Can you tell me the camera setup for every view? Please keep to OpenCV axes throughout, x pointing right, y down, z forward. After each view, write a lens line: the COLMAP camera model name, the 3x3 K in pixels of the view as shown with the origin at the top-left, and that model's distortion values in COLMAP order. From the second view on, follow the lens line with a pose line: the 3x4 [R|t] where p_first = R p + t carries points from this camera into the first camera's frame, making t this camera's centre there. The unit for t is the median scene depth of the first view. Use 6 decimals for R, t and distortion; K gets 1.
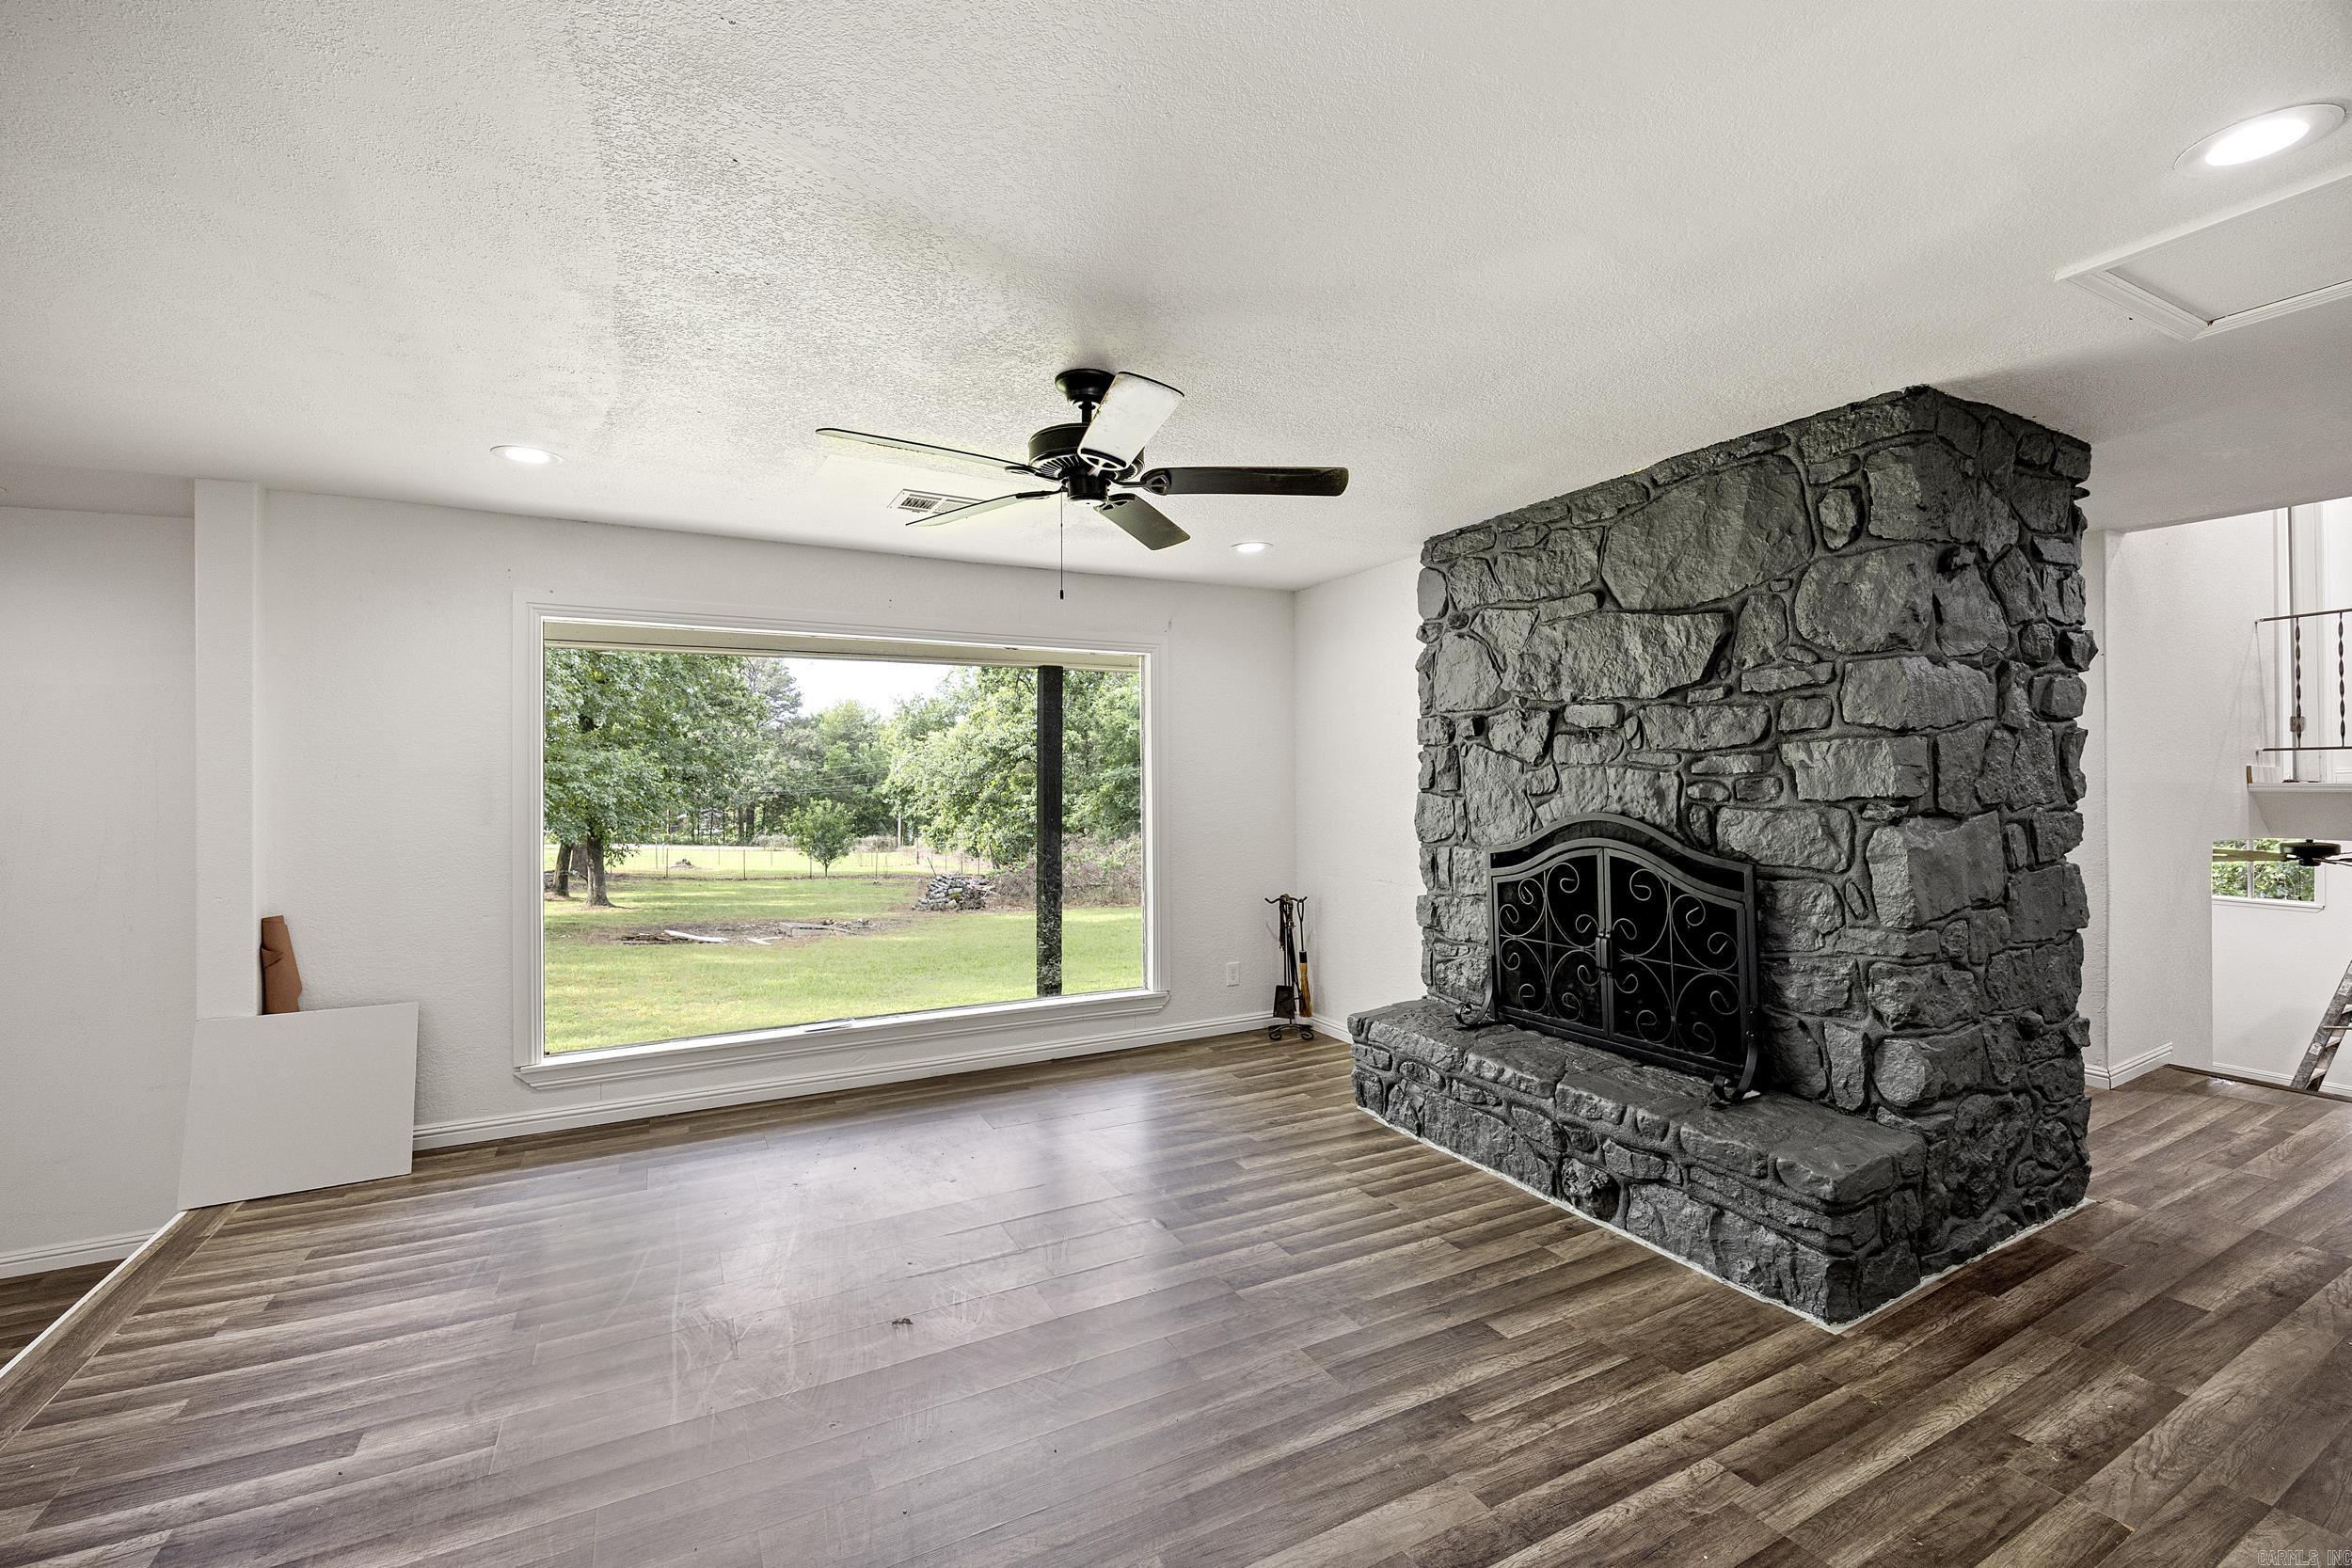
lens RADIAL K [[997.1, 0, 1193.5], [0, 997.1, 776.6], [0, 0, 1]] dist [0.007331, -0.004104]
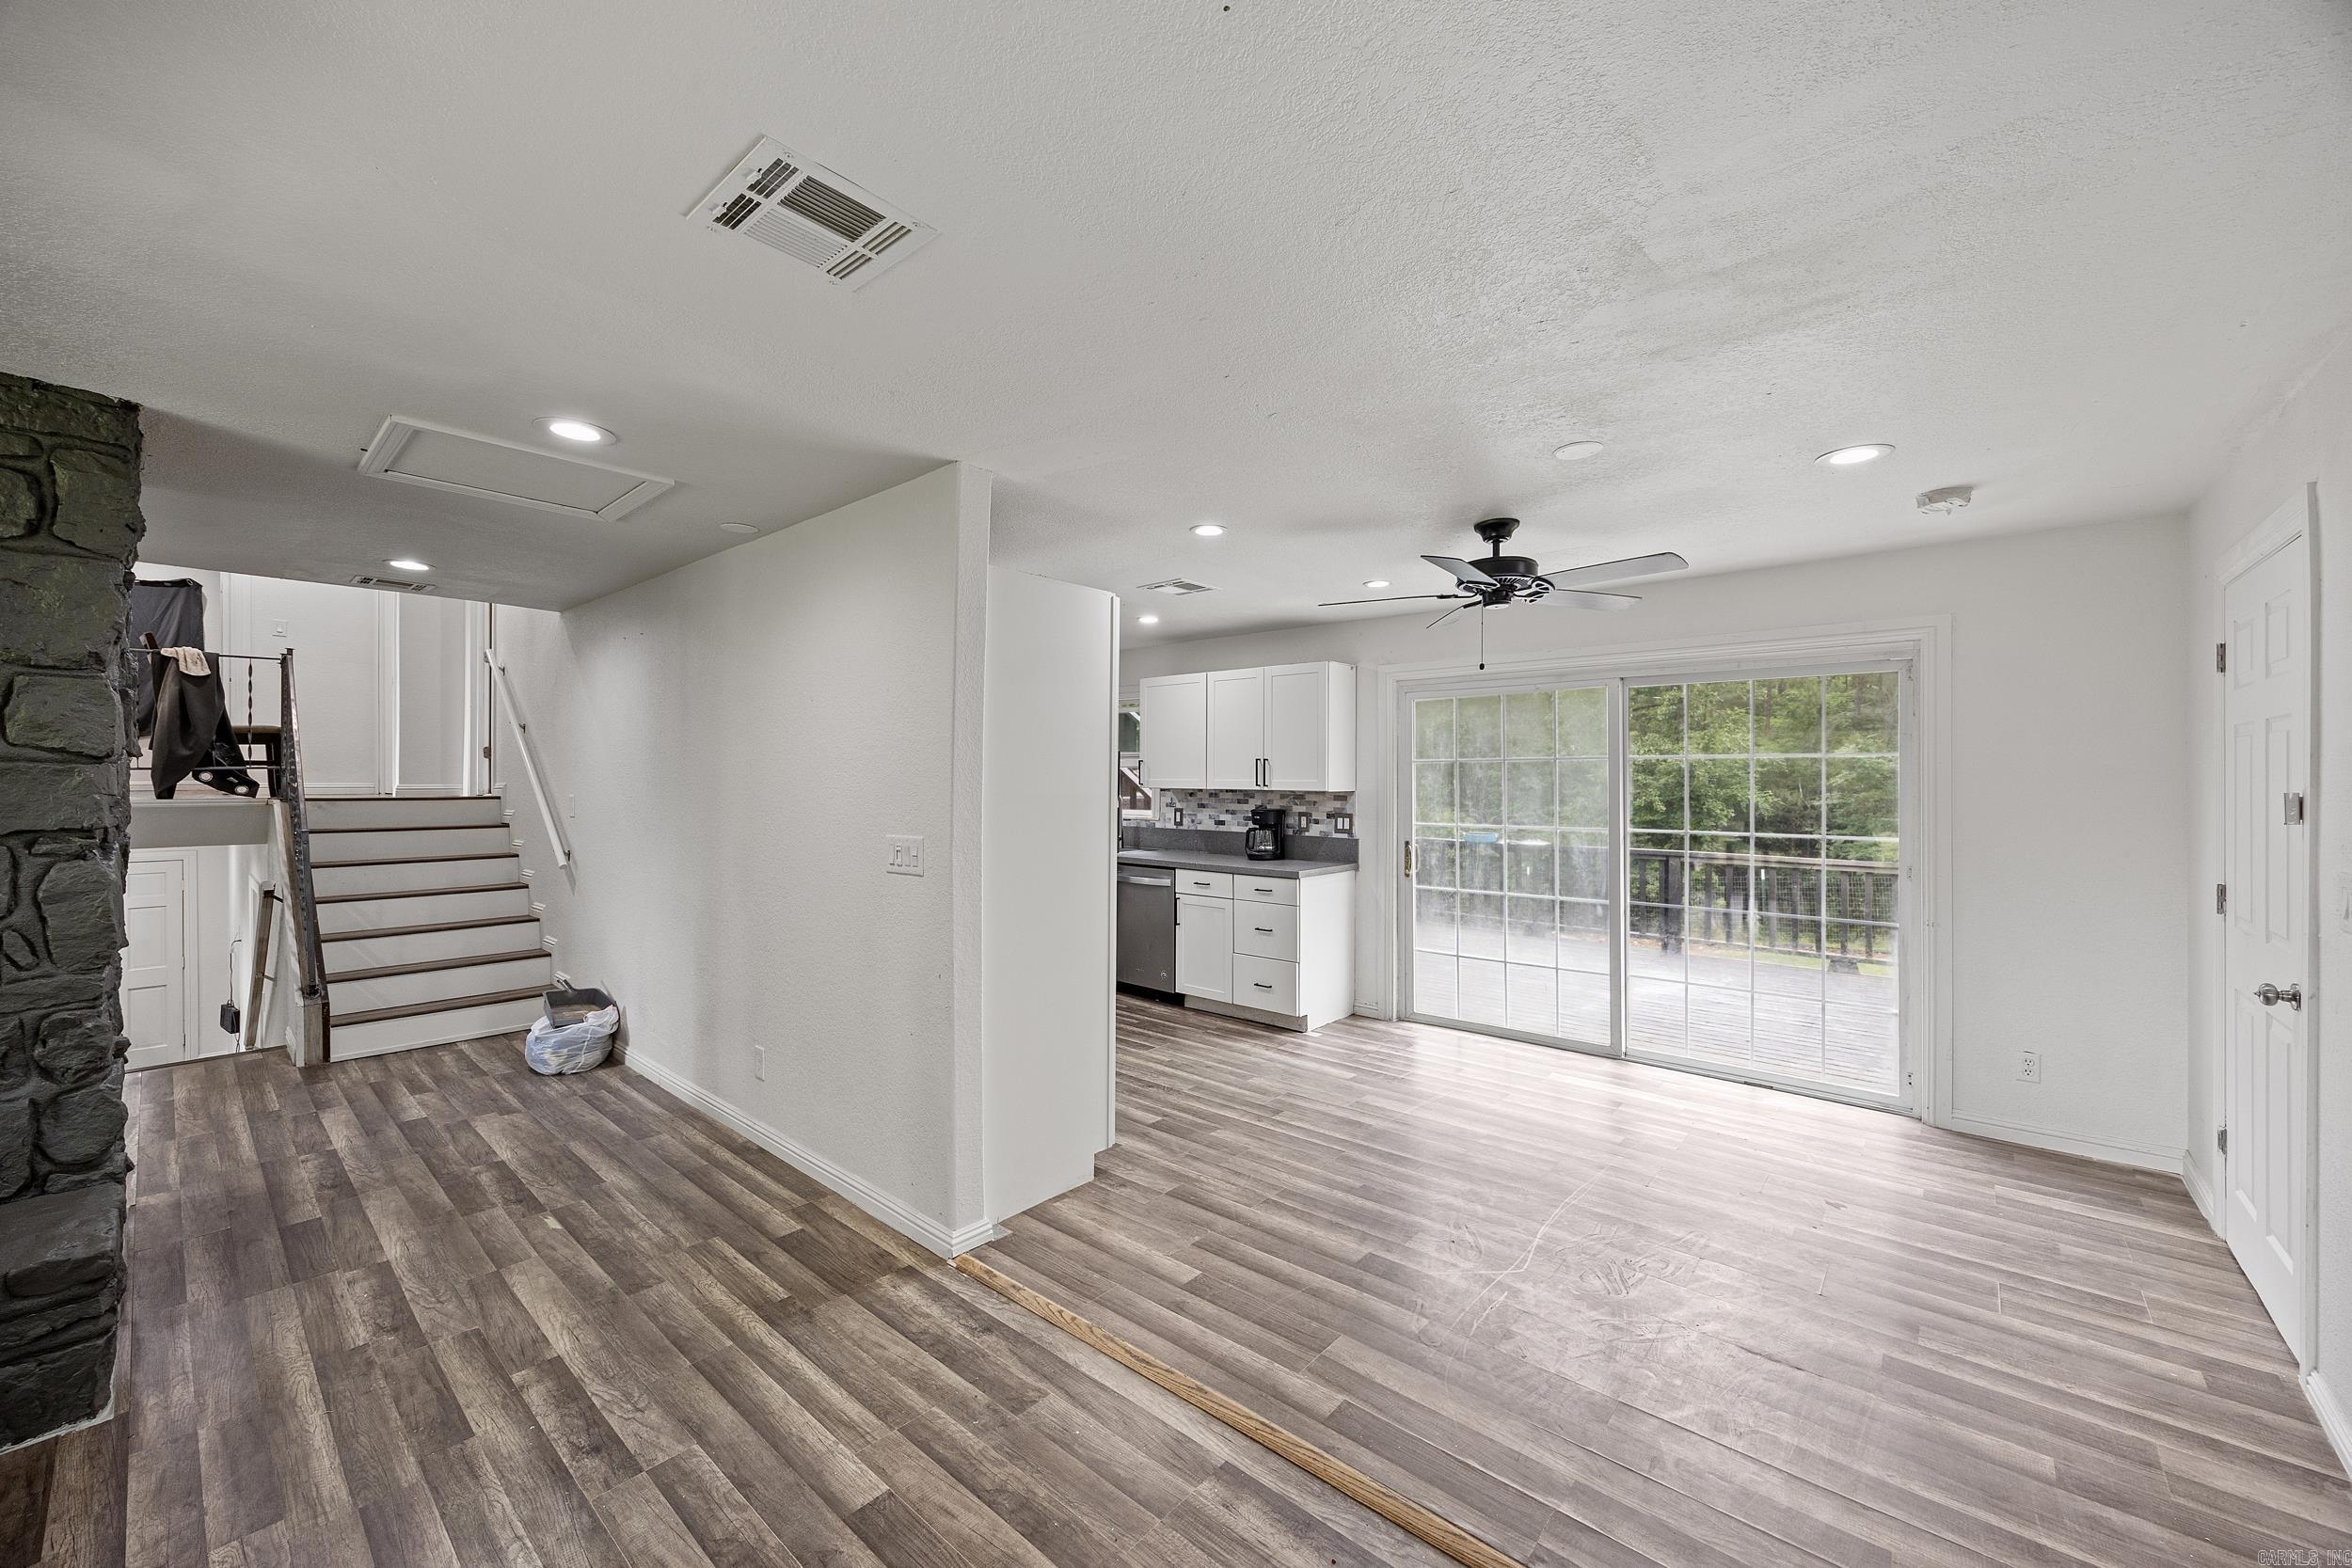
lens RADIAL K [[905.6, 0, 1215.0], [0, 905.6, 772.6], [0, 0, 1]] dist [-0.001079, -0.000577]
pose [[-0.365214, 0.012754, 0.930836, -0.438871], [-0.002021, 0.999893, -0.014493, -0.020112], [-0.930921, -0.007174, -0.365149, 0.318715]]
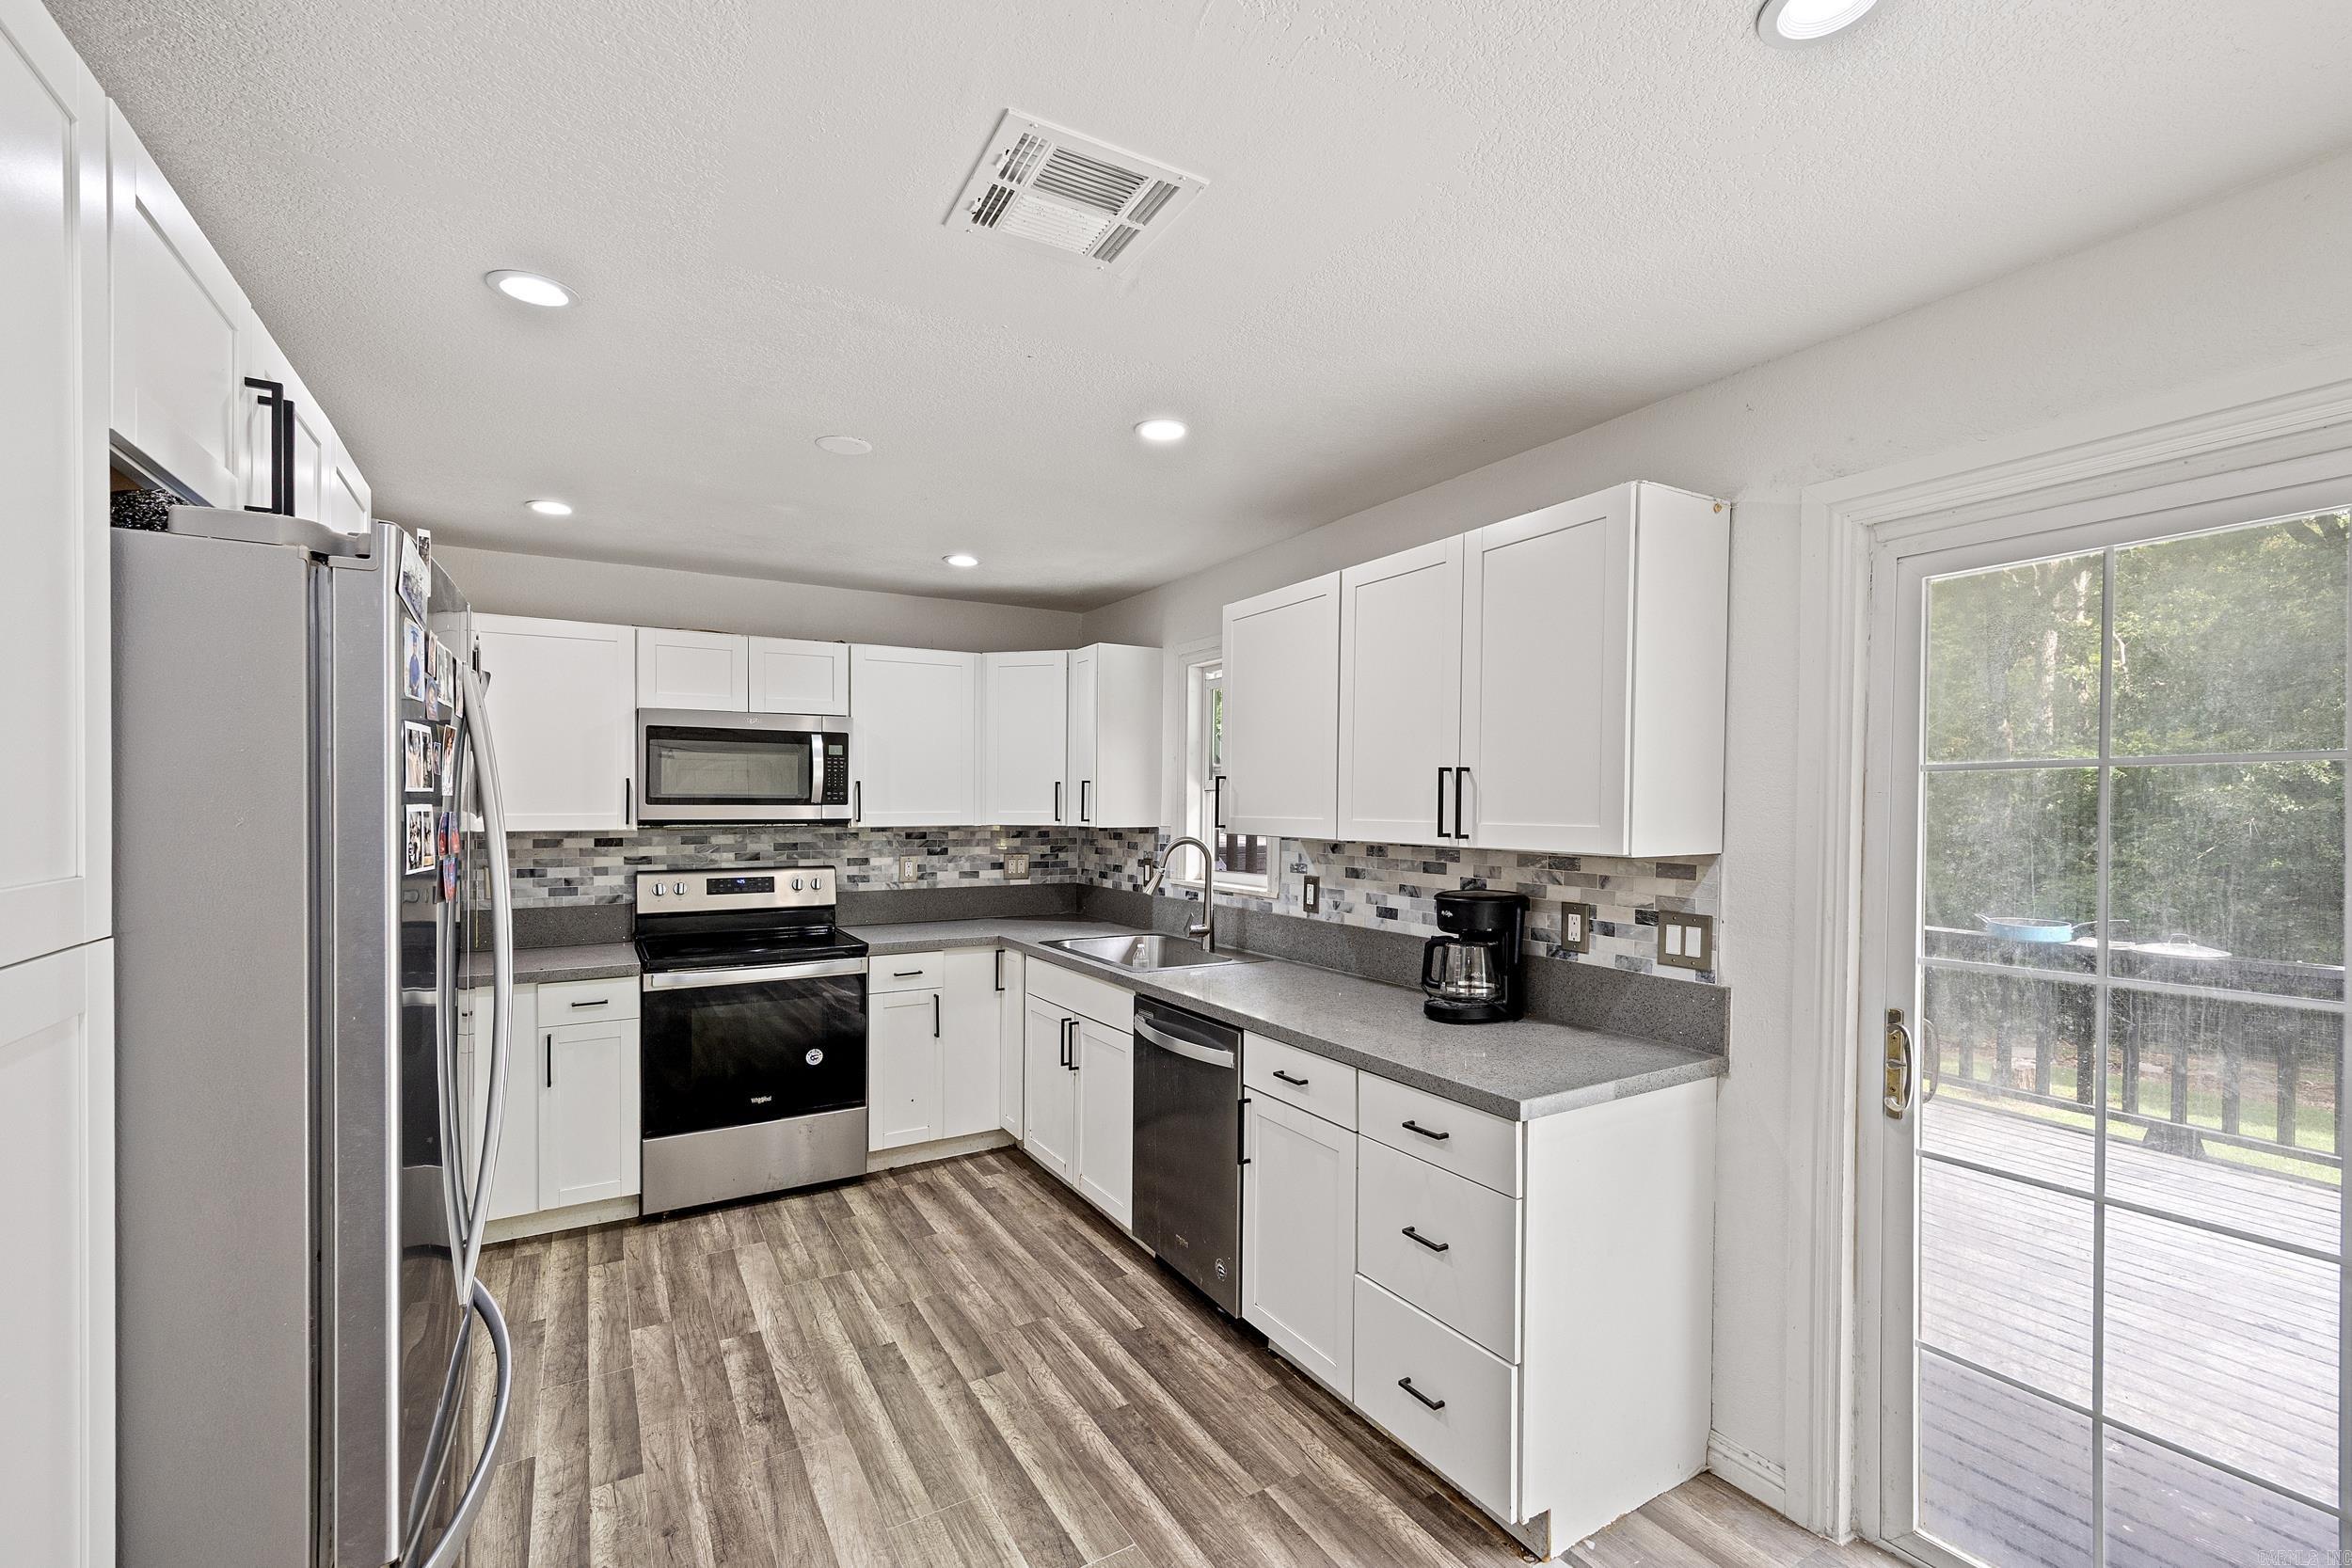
lens RADIAL K [[997.1, 0, 1197.0], [0, 997.1, 820.1], [0, 0, 1]] dist [0.007331, -0.004104]
pose [[-0.044477, -0.005326, 0.998996, 0.526515], [-0.004331, 0.999977, 0.005139, -0.038032], [-0.999001, -0.004098, -0.044499, -0.243727]]
